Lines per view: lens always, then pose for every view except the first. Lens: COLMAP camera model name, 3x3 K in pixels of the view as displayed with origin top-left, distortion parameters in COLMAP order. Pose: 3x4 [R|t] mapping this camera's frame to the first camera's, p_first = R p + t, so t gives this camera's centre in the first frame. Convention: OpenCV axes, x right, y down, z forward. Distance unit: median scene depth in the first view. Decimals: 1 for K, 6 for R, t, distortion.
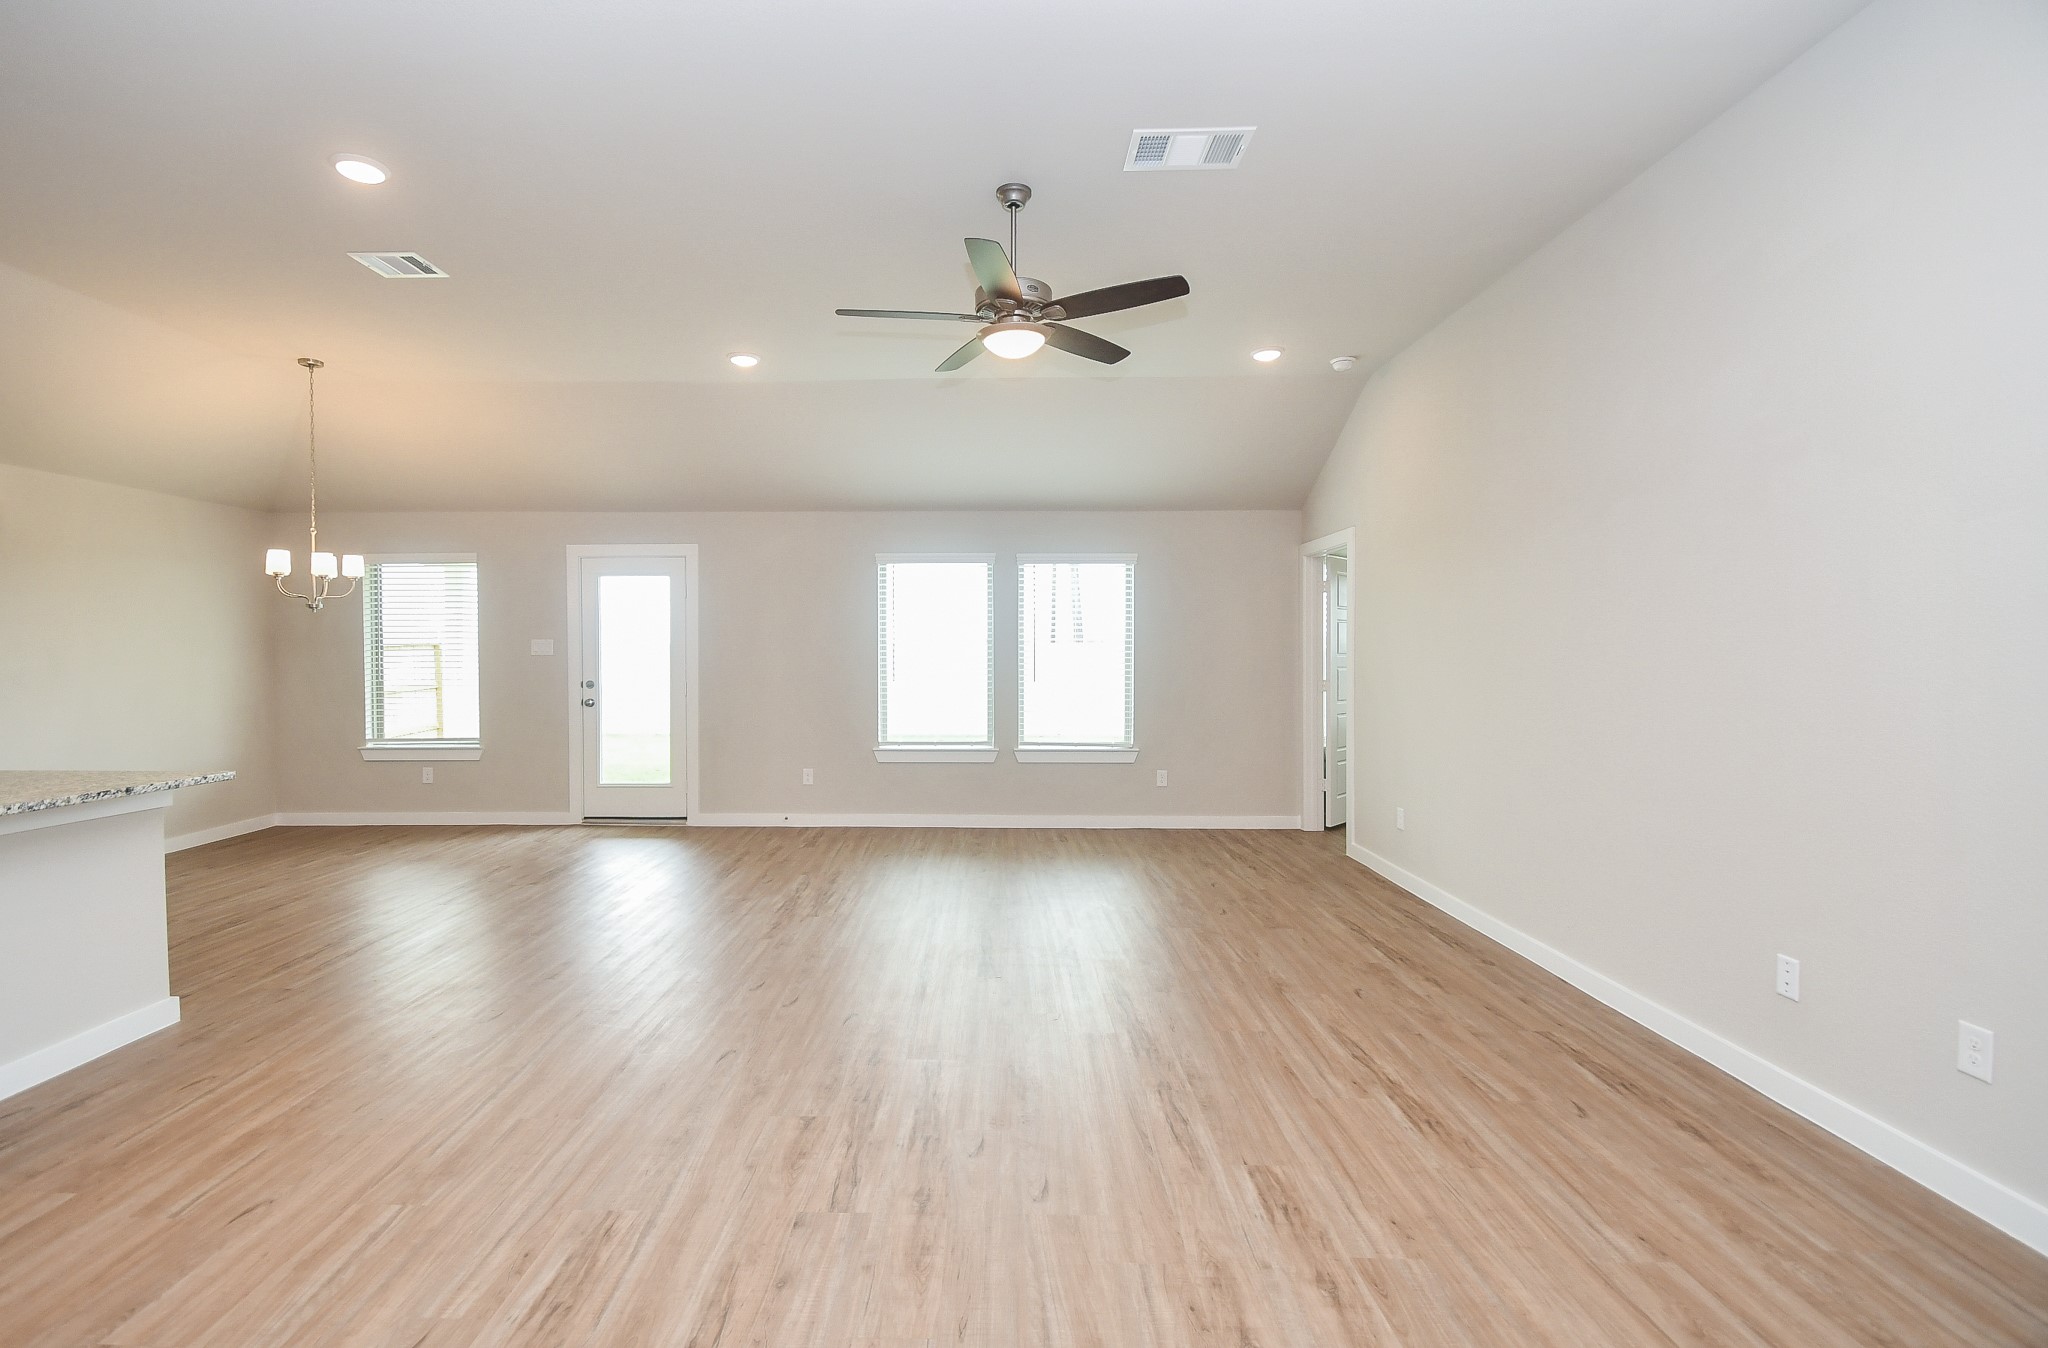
lens RADIAL K [[914.7, 0, 978.4], [0, 914.7, 673.0], [0, 0, 1]] dist [0.017174, -0.016502]
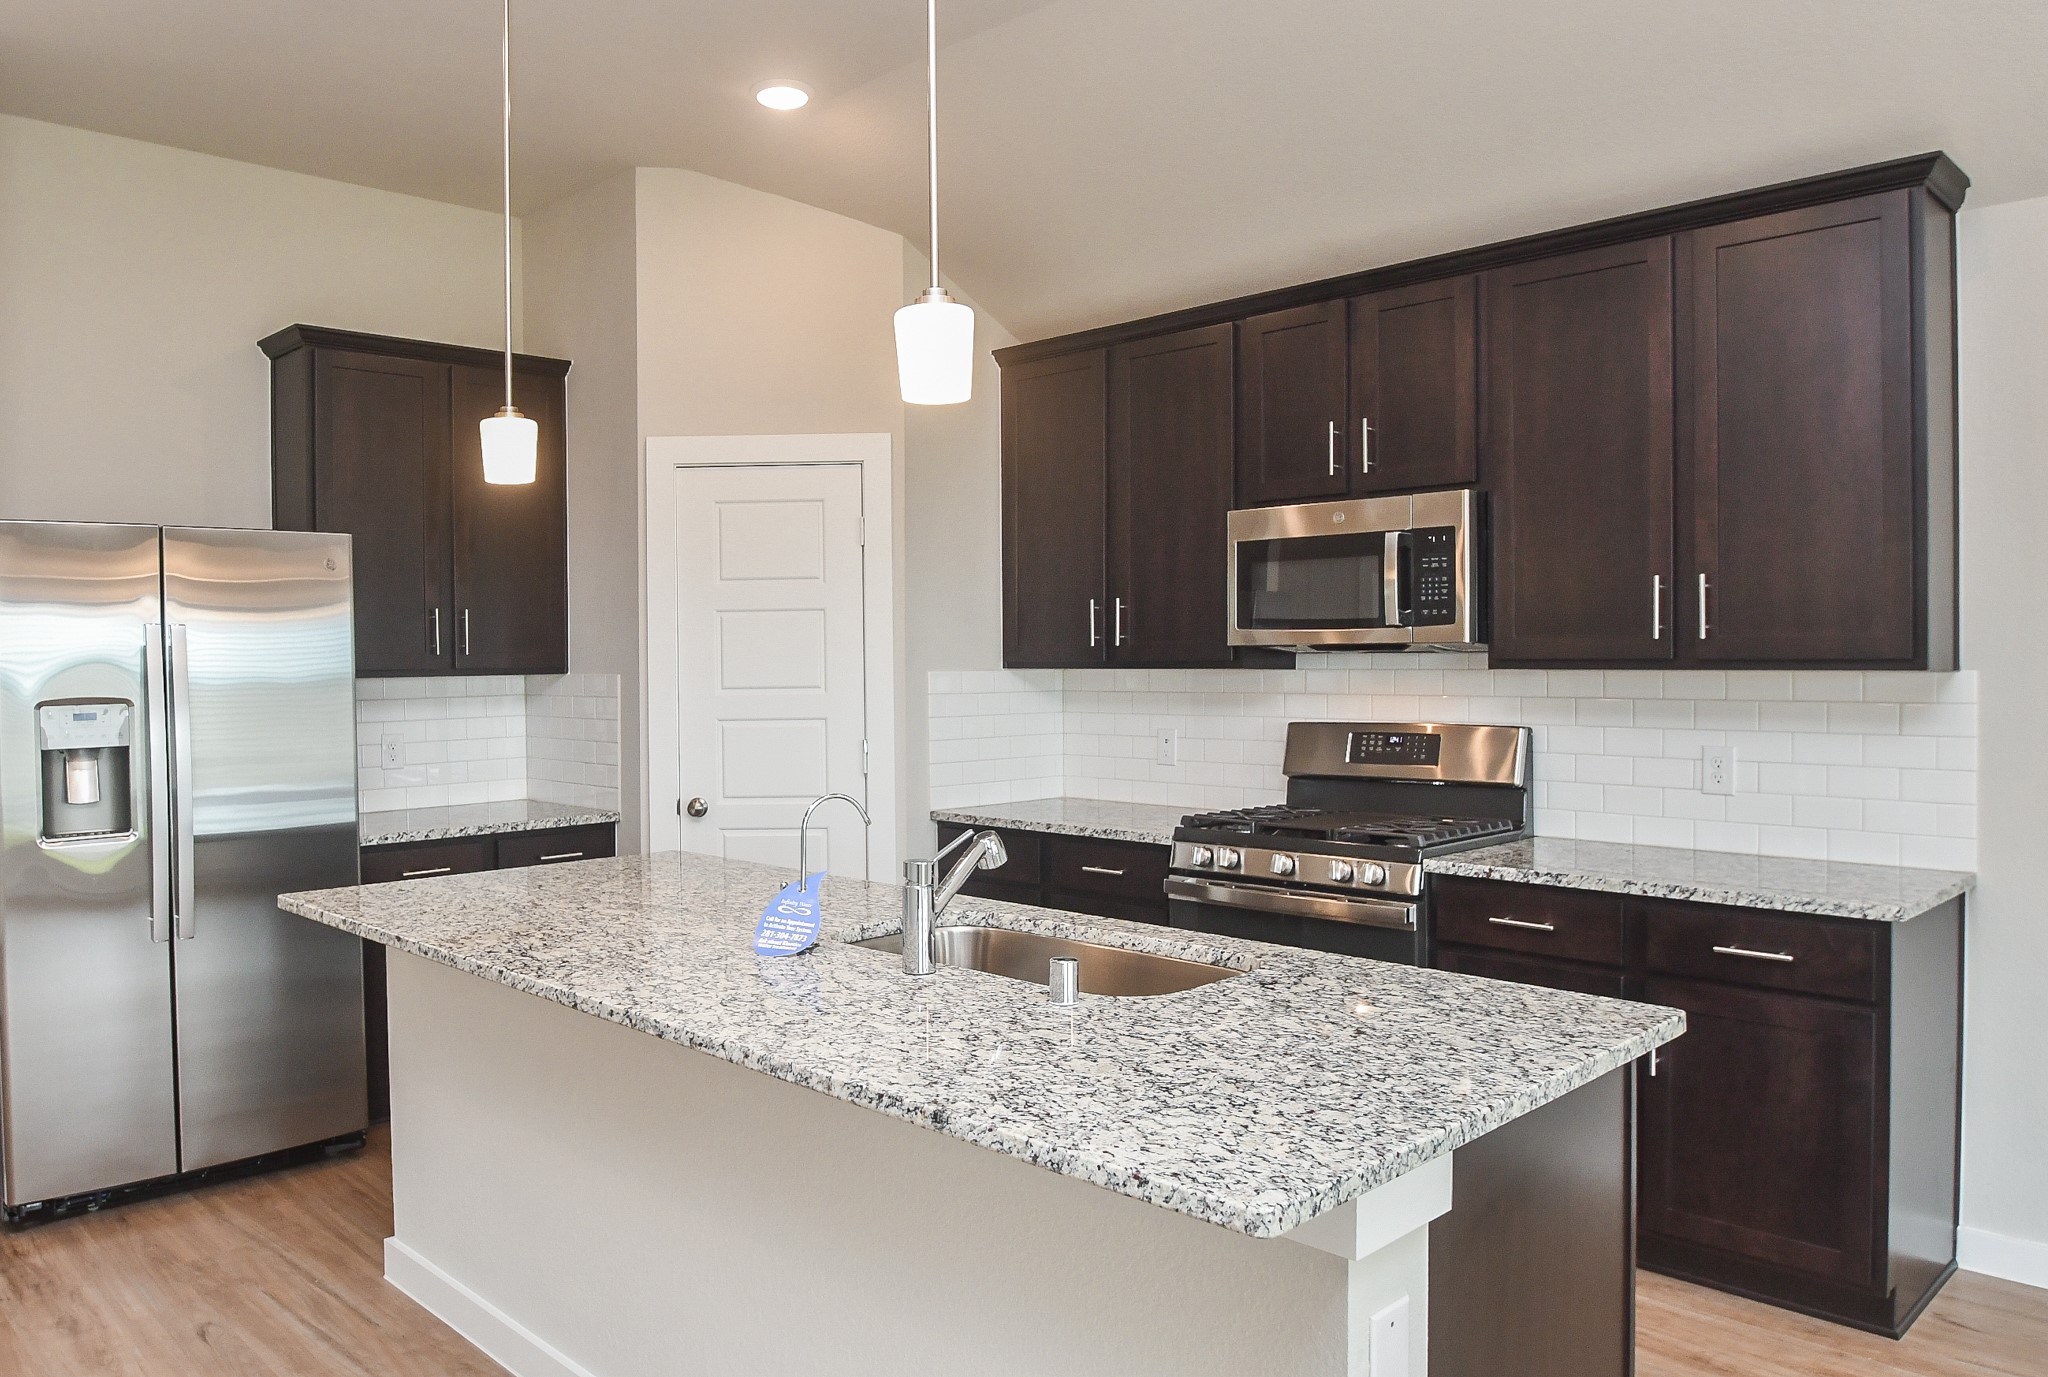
lens RADIAL K [[1466.2, 0, 918.7], [0, 1466.2, 679.0], [0, 0, 1]] dist [-0.029890, 0.000569]
pose [[-0.723993, 0.023349, -0.689412, -0.428248], [0.001699, 0.999484, 0.032066, -0.050449], [0.689805, 0.022044, -0.723659, 1.134299]]
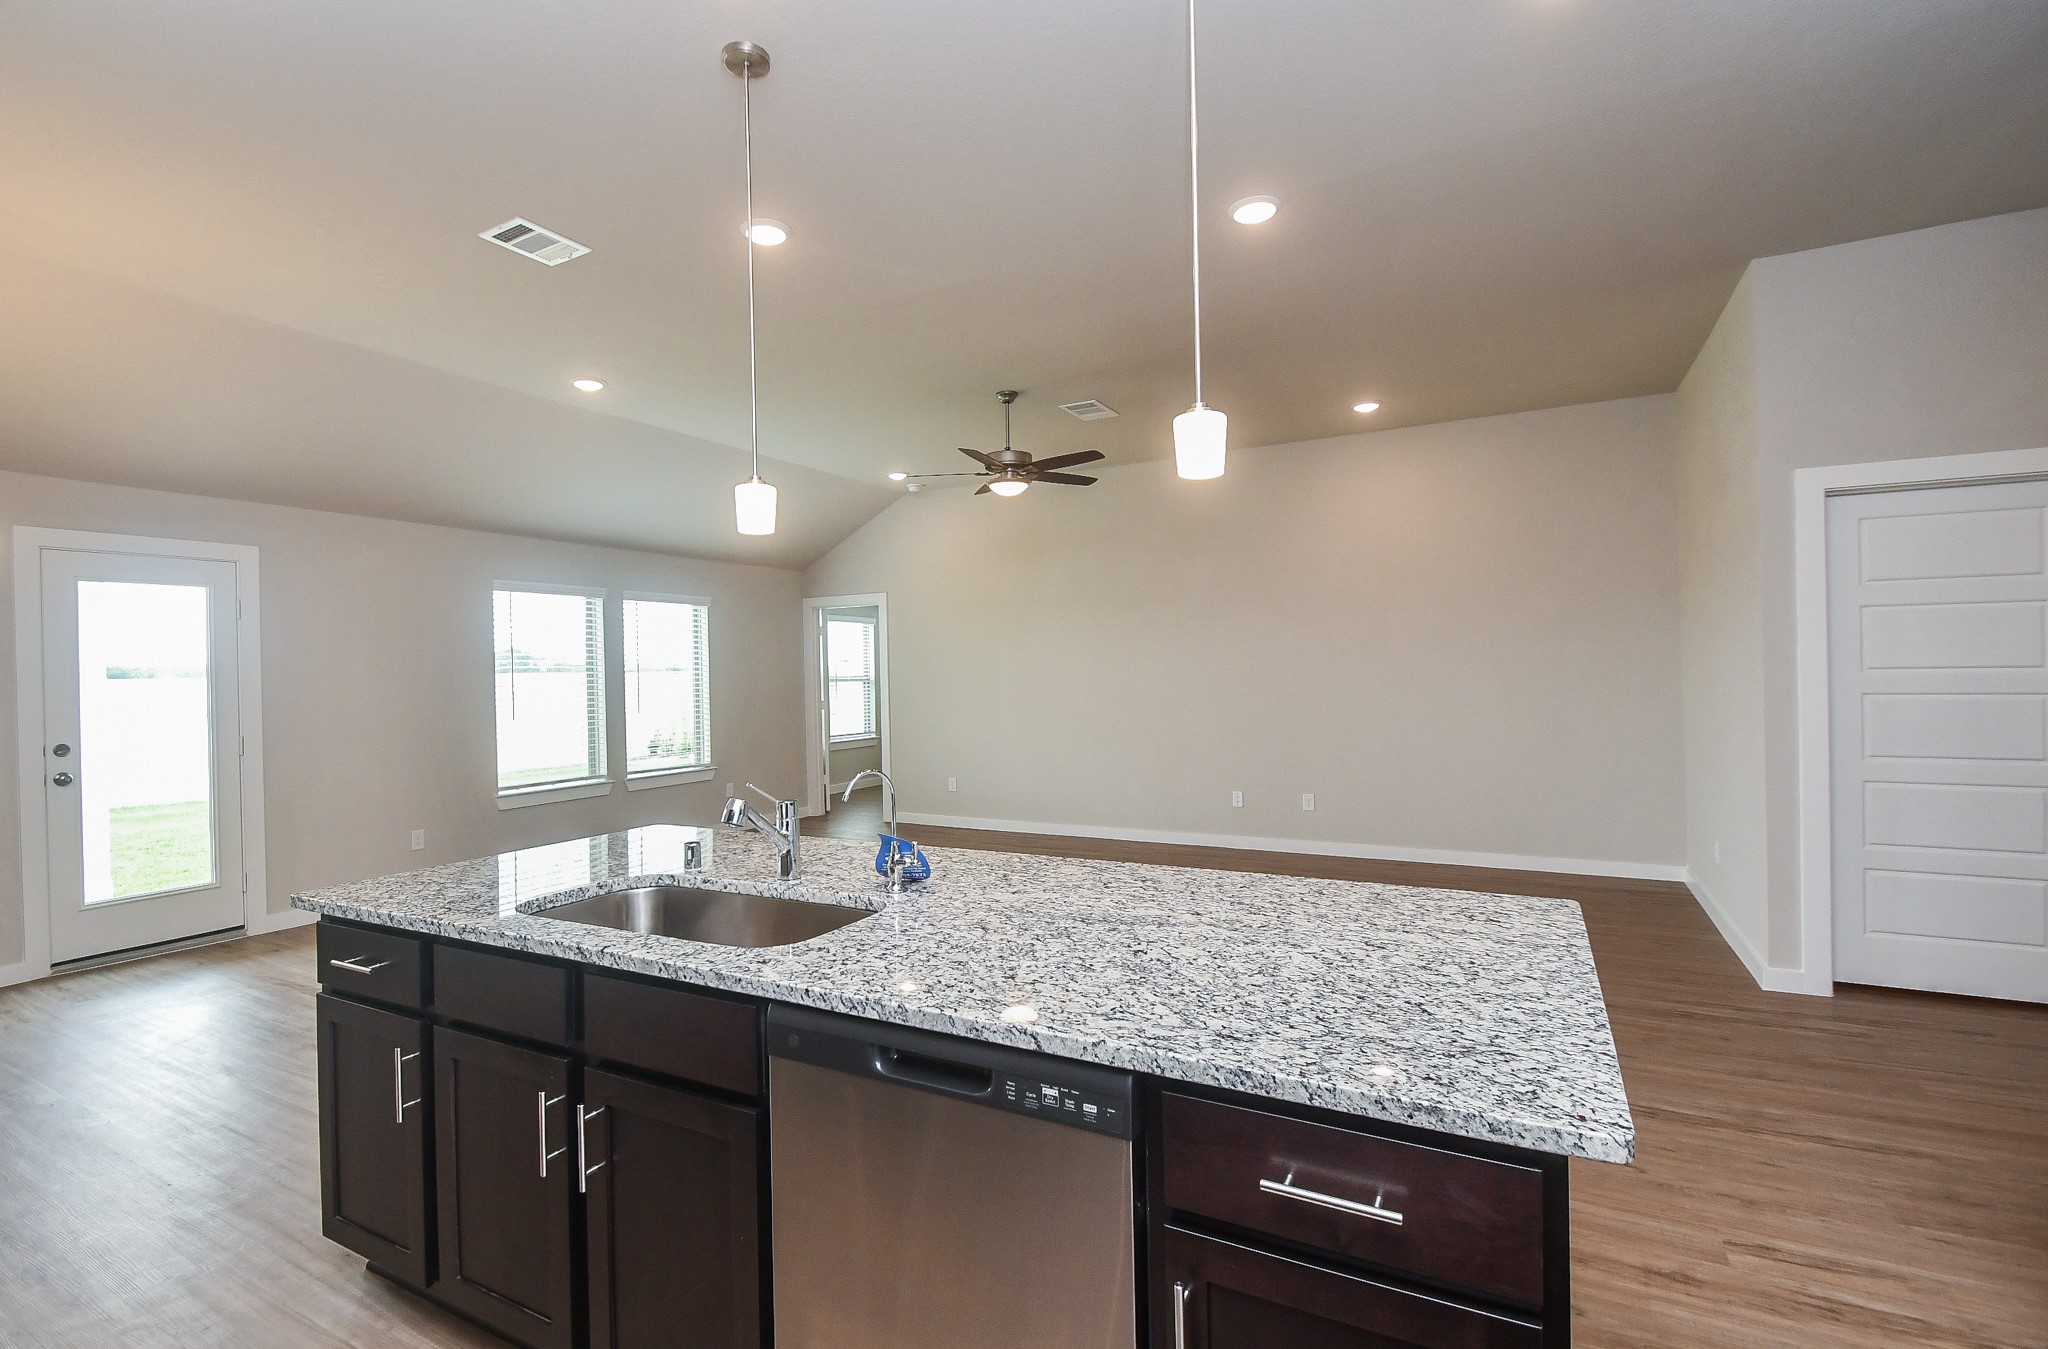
lens RADIAL K [[931.4, 0, 1000.2], [0, 931.4, 670.4], [0, 0, 1]] dist [0.014687, -0.013771]
pose [[0.467767, -0.005818, 0.883833, -1.351250], [0.035201, 0.999308, -0.012052, -0.023257], [-0.883150, 0.036749, 0.467648, 0.253530]]
